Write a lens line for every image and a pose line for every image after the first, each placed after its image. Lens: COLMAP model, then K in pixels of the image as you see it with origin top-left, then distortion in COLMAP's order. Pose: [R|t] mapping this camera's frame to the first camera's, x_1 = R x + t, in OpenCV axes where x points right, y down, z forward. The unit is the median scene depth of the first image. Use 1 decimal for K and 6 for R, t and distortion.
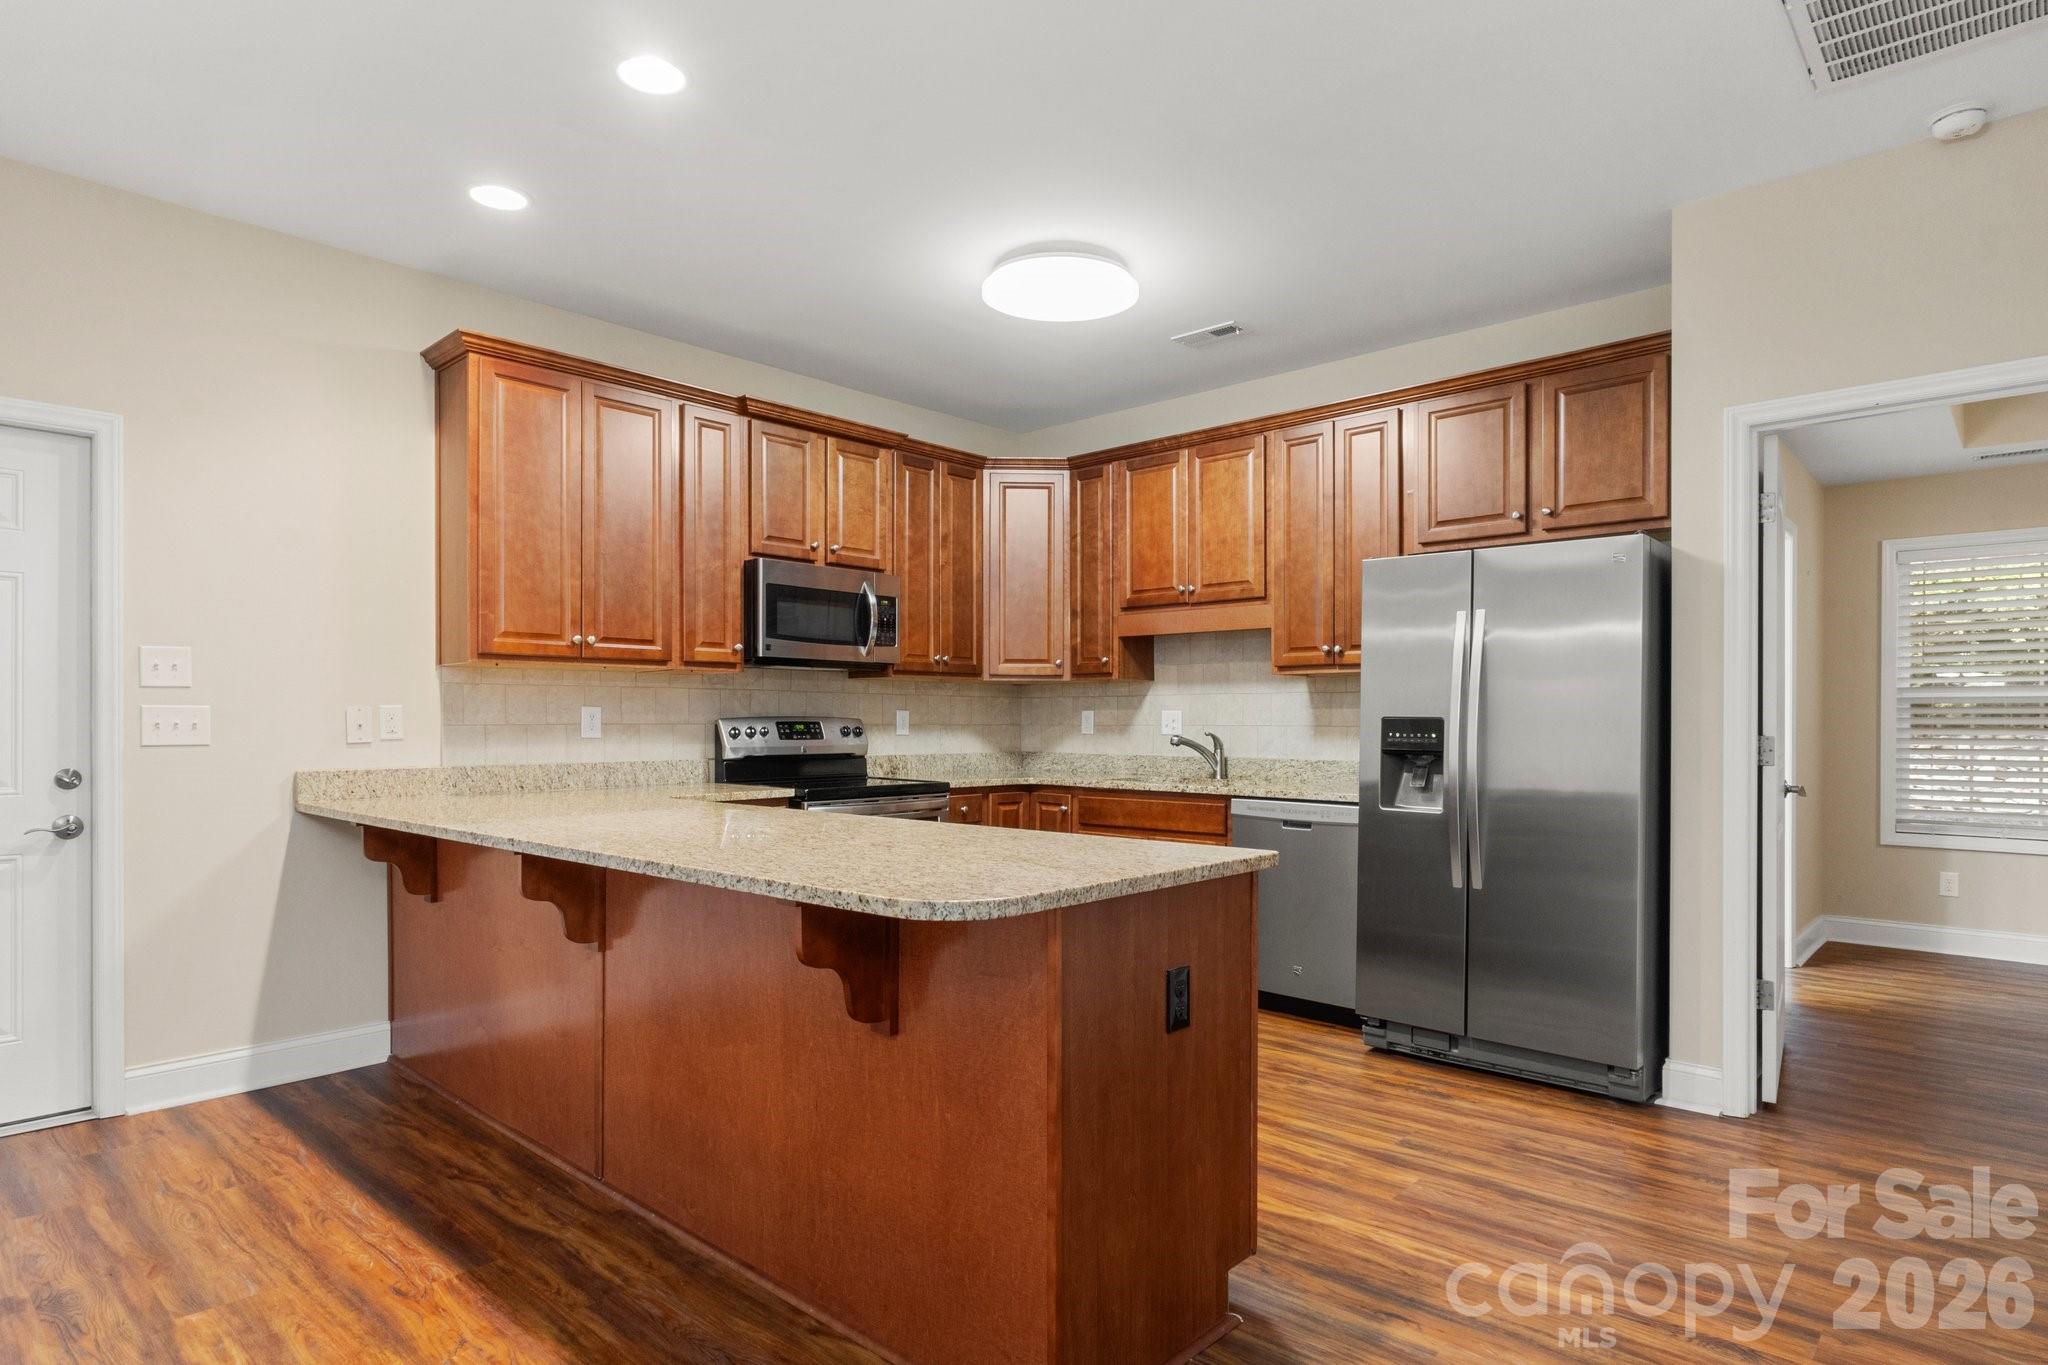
lens RADIAL K [[1114.2, 0, 1036.7], [0, 1114.2, 730.6], [0, 0, 1]] dist [0.001624, 0.000832]
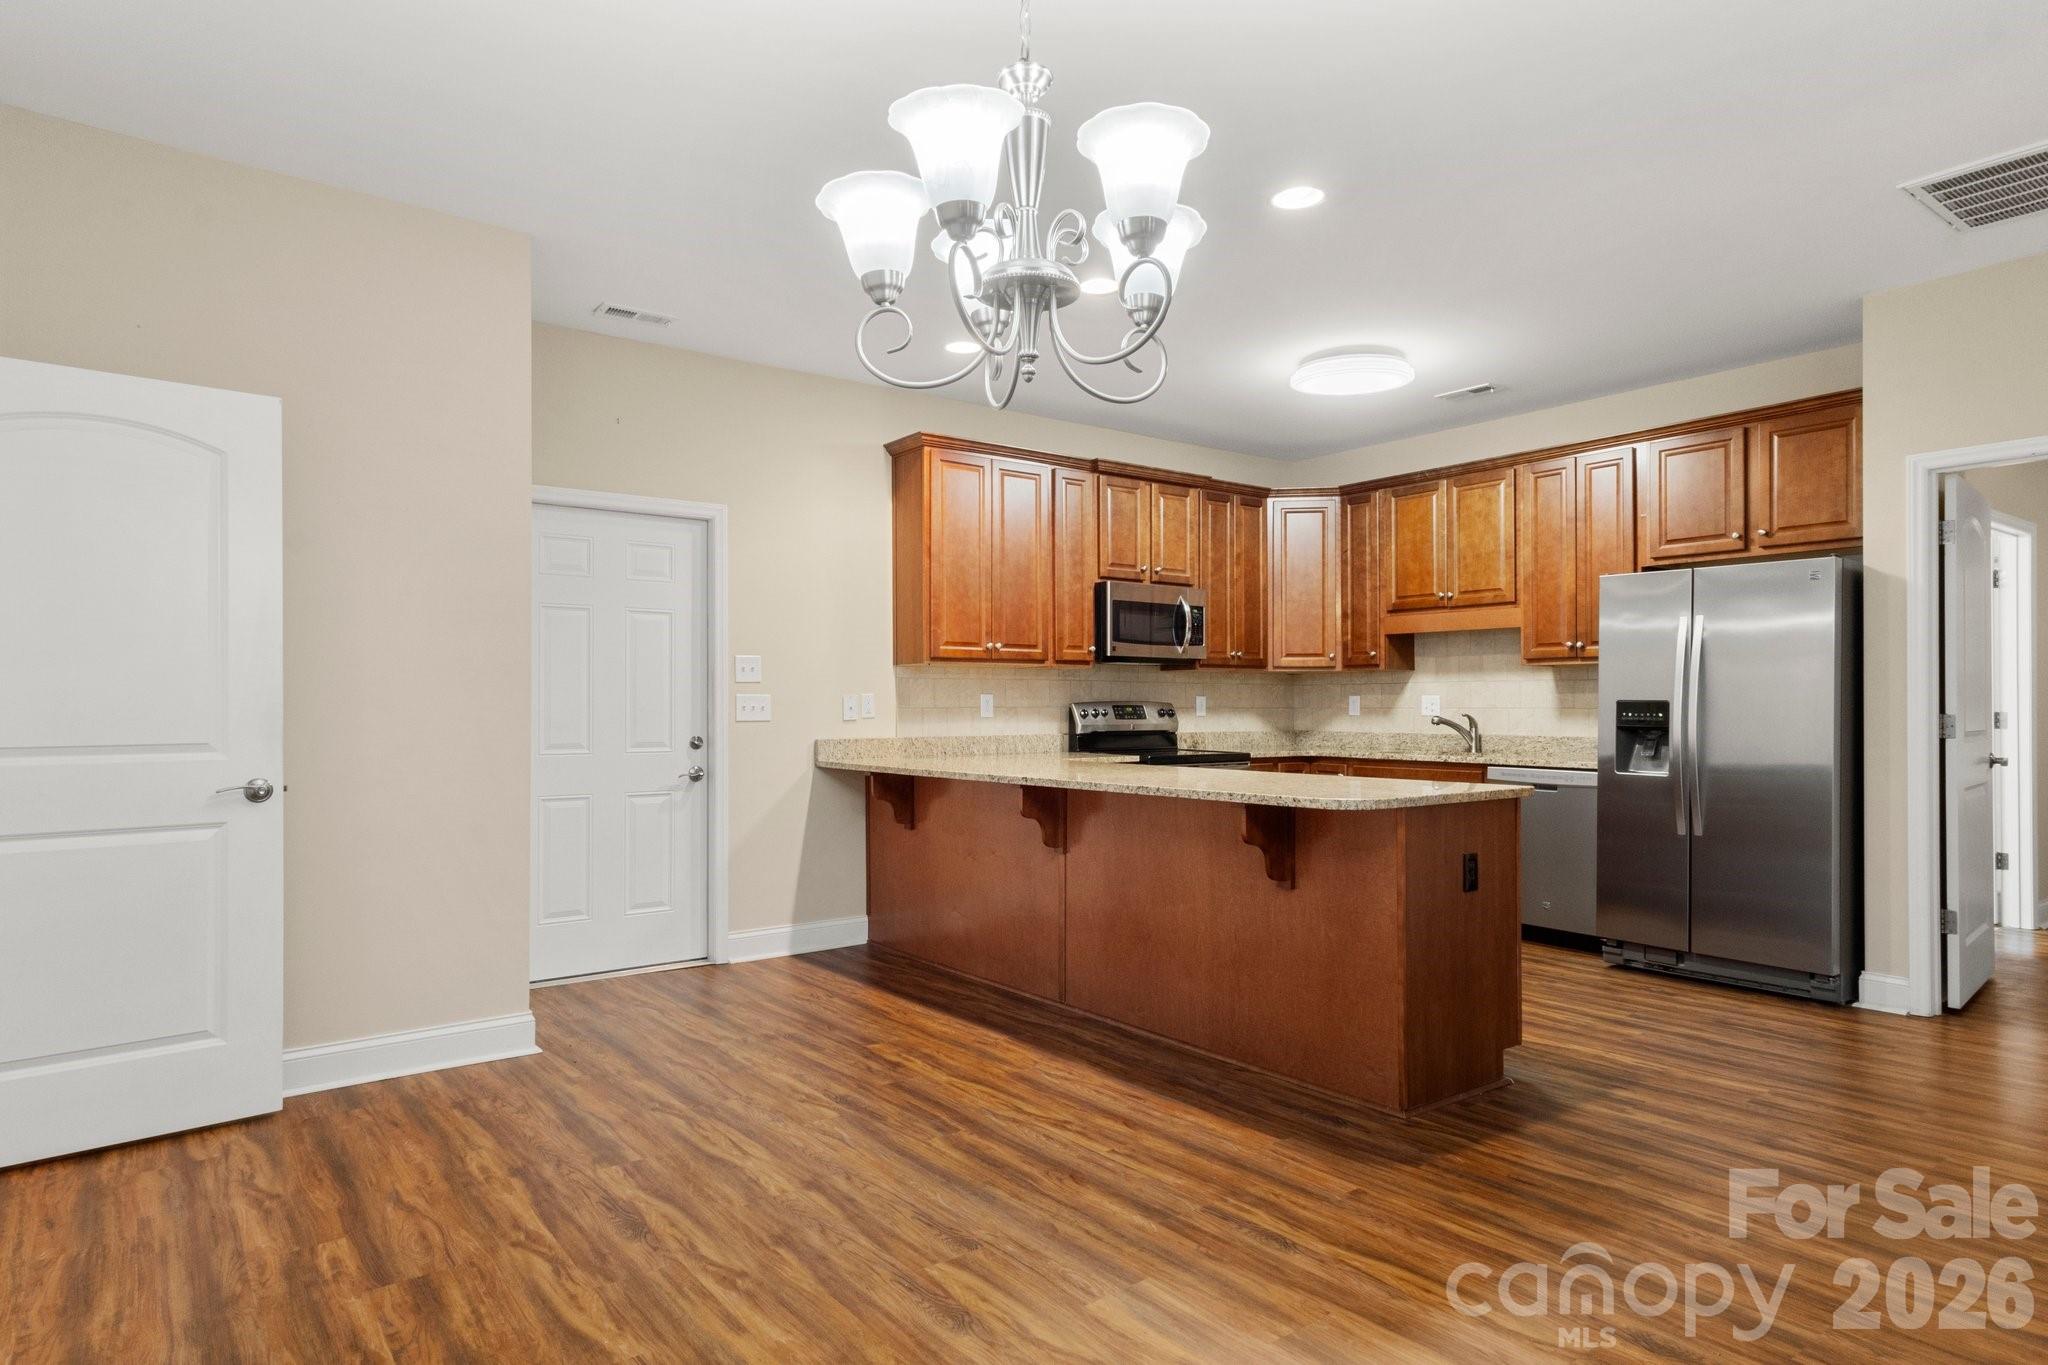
lens RADIAL K [[1164.2, 0, 1030.4], [0, 1164.2, 702.4], [0, 0, 1]] dist [0.022749, 0.000038]
pose [[0.983556, -0.002421, -0.180589, -0.086990], [0.000255, 0.999928, -0.012014, 0.004920], [0.180605, 0.011771, 0.983485, -0.354929]]
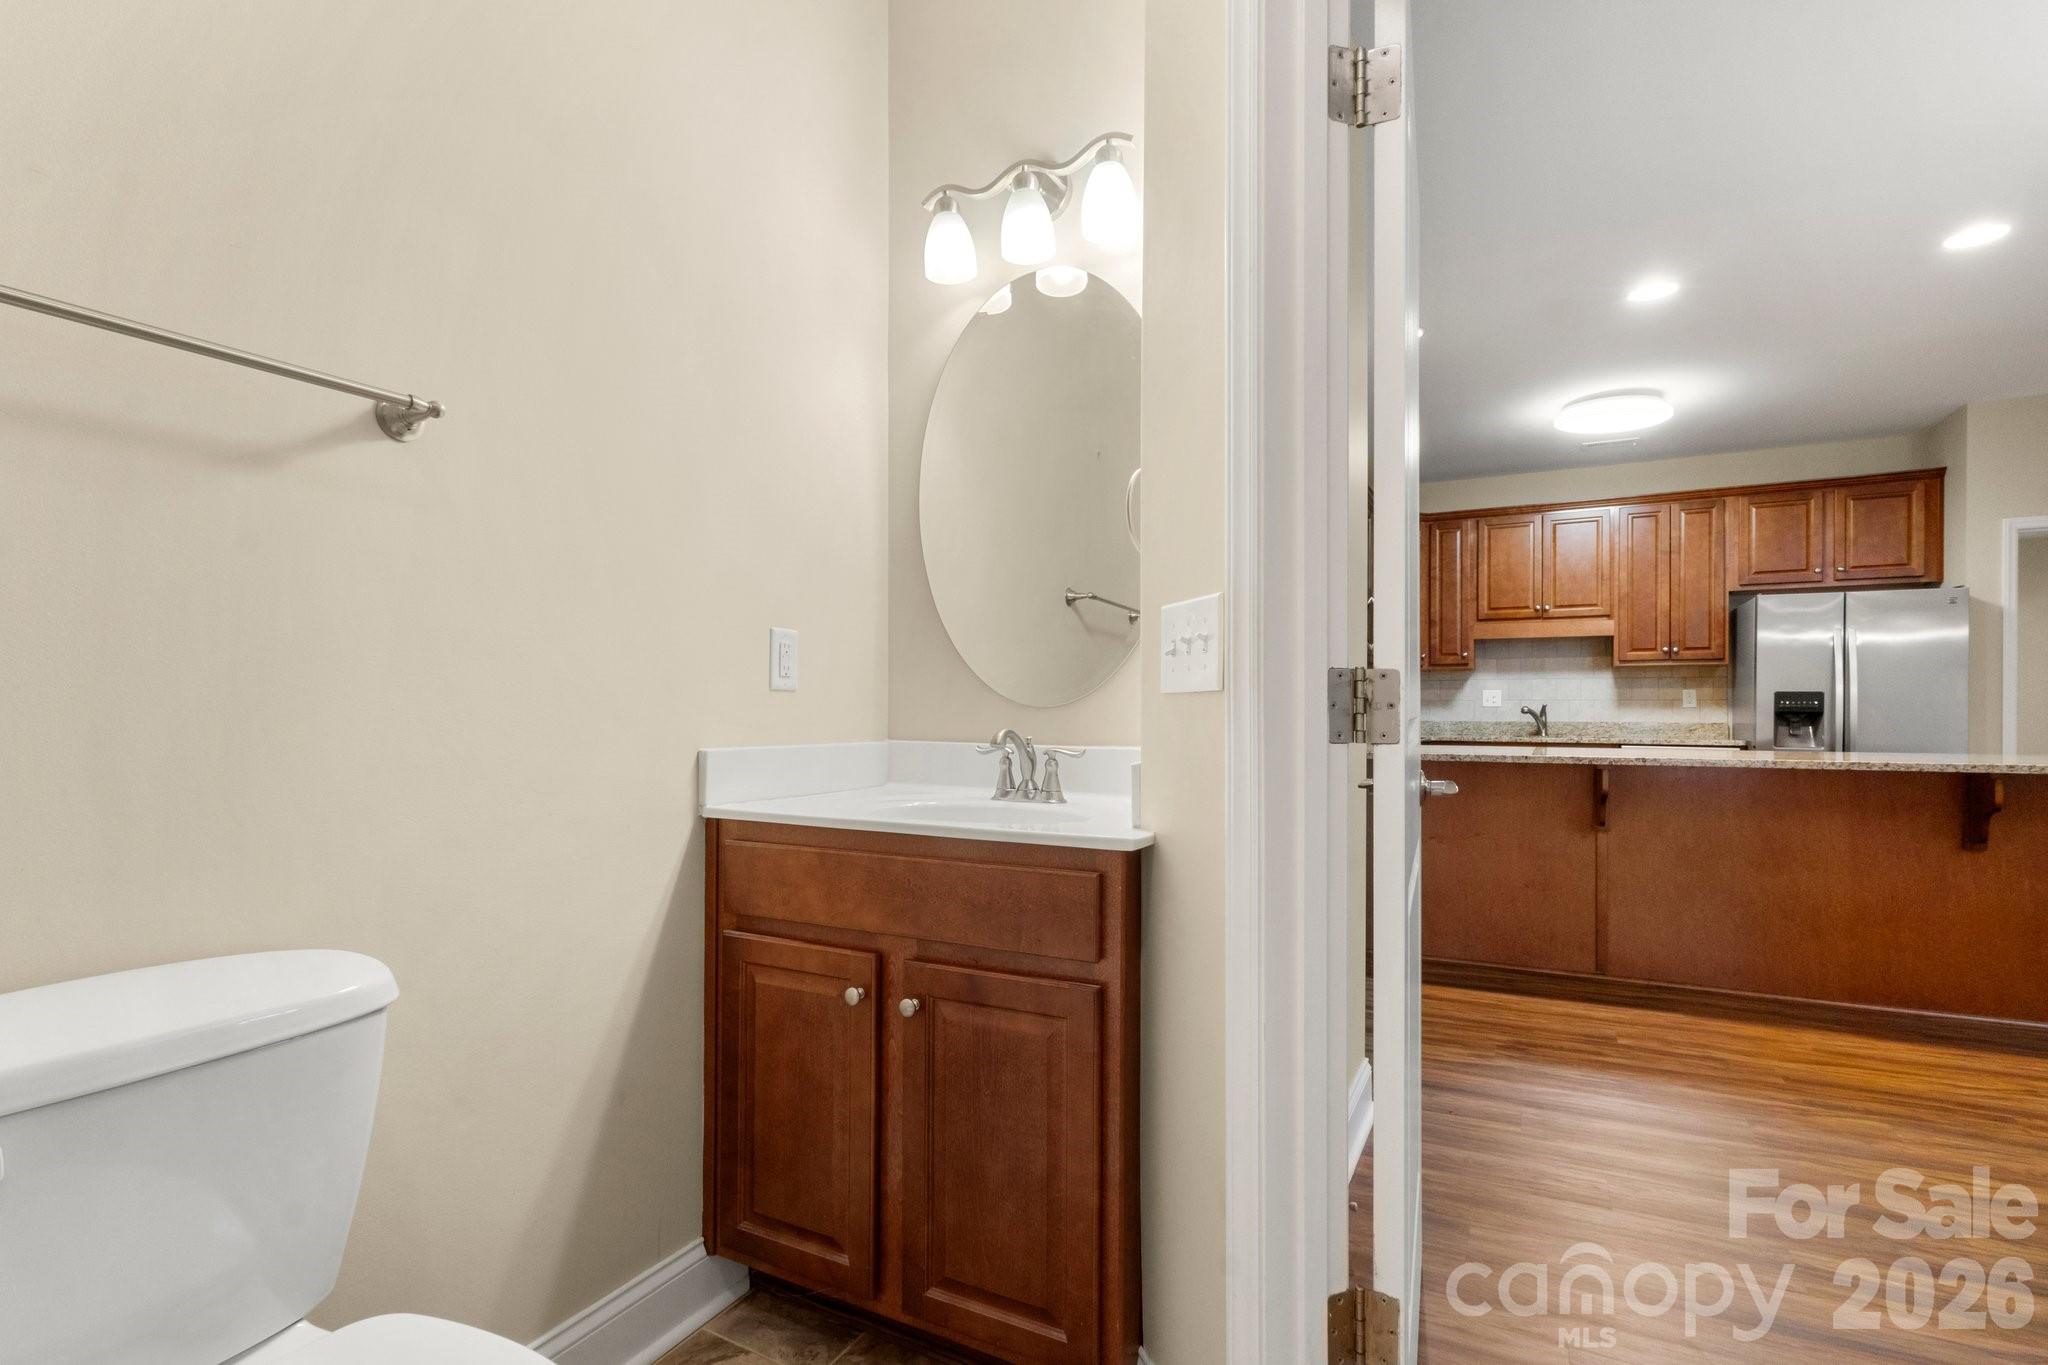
lens RADIAL K [[959.0, 0, 1015.6], [0, 959.0, 710.1], [0, 0, 1]] dist [-0.000292, 0.000022]
pose [[0.971117, -0.001145, 0.238601, -0.926032], [0.003033, 0.999967, -0.007544, 0.018318], [-0.238585, 0.008050, 0.971088, -0.083131]]
